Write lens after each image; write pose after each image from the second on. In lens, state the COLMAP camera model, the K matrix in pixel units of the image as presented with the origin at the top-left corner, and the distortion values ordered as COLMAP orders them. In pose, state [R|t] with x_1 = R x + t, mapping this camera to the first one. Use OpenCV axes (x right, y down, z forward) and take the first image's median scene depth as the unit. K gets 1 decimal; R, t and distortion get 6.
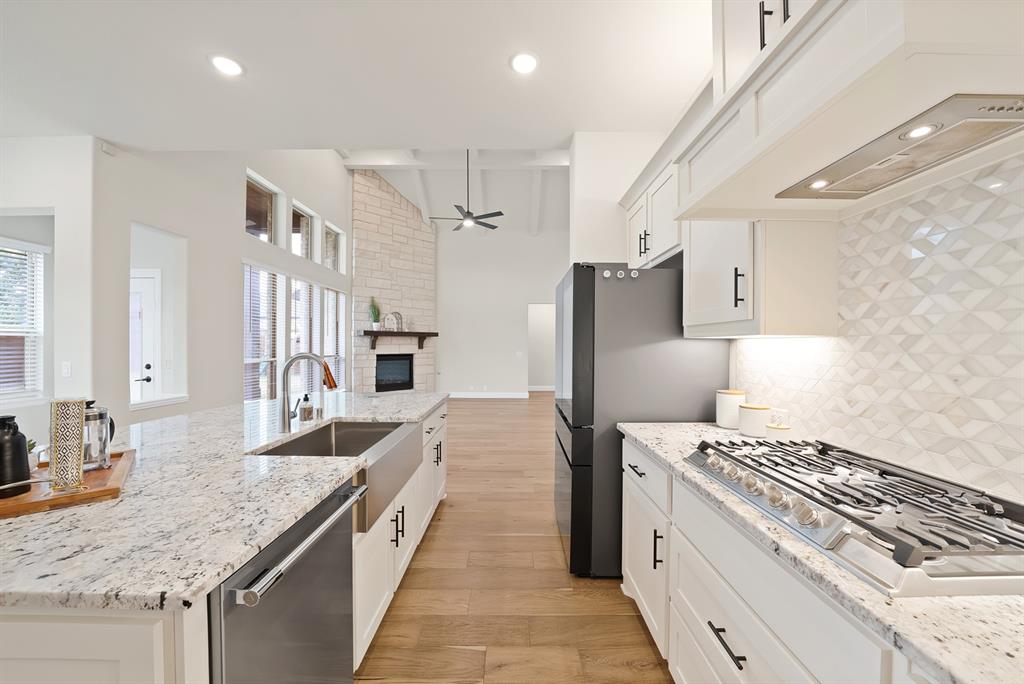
lens RADIAL K [[379.2, 0, 515.3], [0, 379.2, 344.6], [0, 0, 1]] dist [-0.008775, 0.000161]
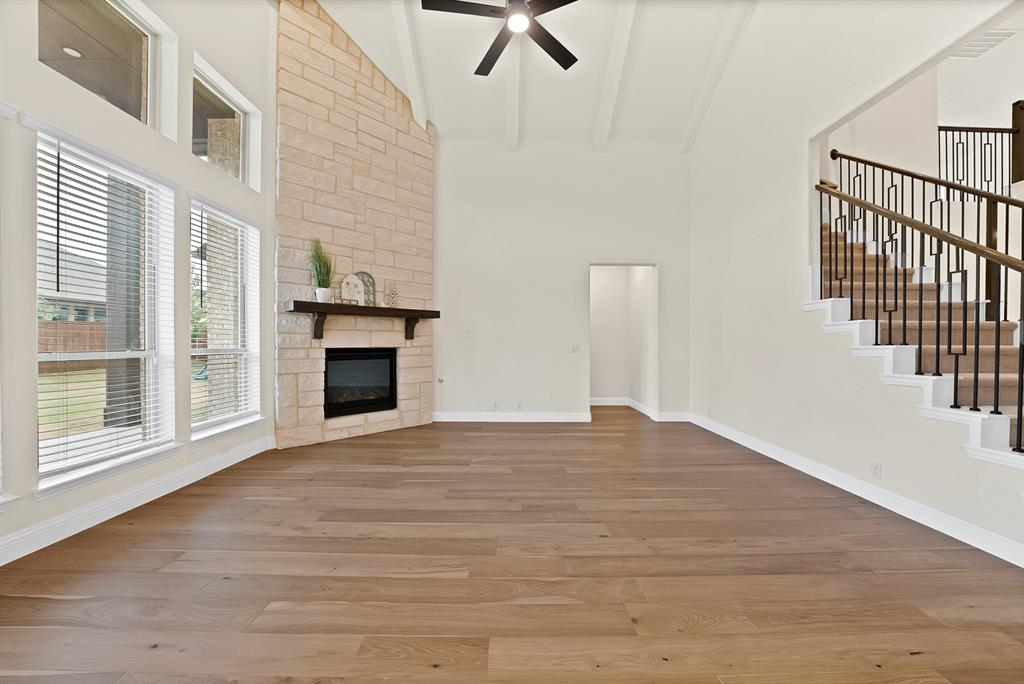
lens RADIAL K [[379.2, 0, 520.0], [0, 379.2, 343.3], [0, 0, 1]] dist [-0.008775, 0.000161]
pose [[0.999733, -0.002286, 0.022996, -0.101009], [0.002259, 0.999997, 0.001203, 0.018065], [-0.022999, -0.001150, 0.999735, 0.447598]]
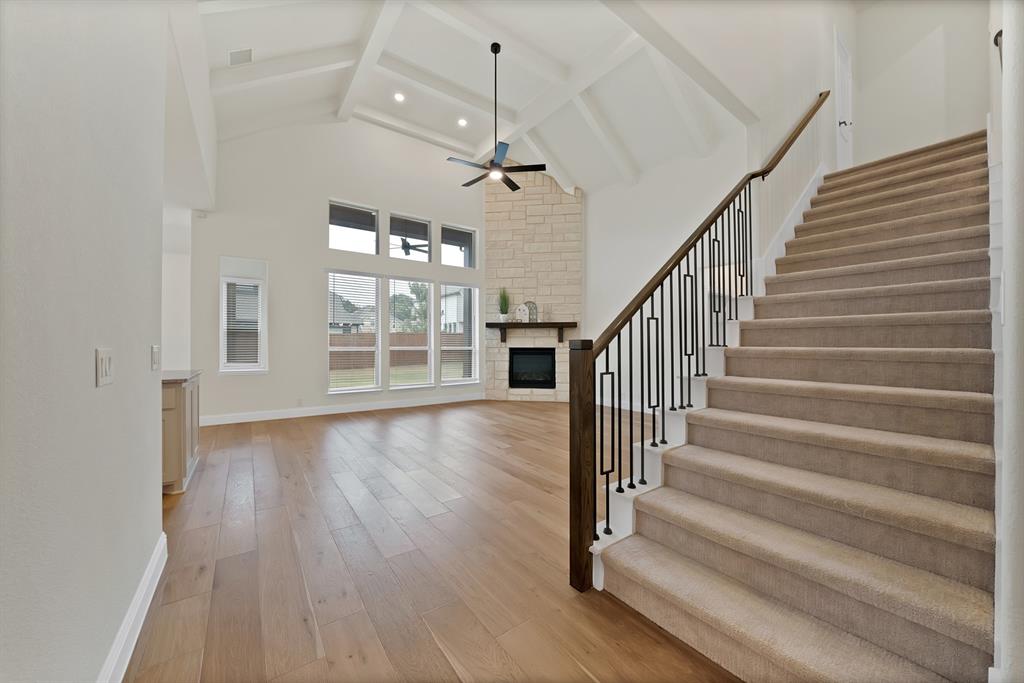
lens RADIAL K [[379.2, 0, 512.2], [0, 379.2, 346.4], [0, 0, 1]] dist [-0.008775, 0.000161]
pose [[0.598805, -0.003942, -0.800885, 0.389719], [-0.000663, 0.999985, -0.005417, 0.026774], [0.800895, 0.003775, 0.598794, 0.428294]]
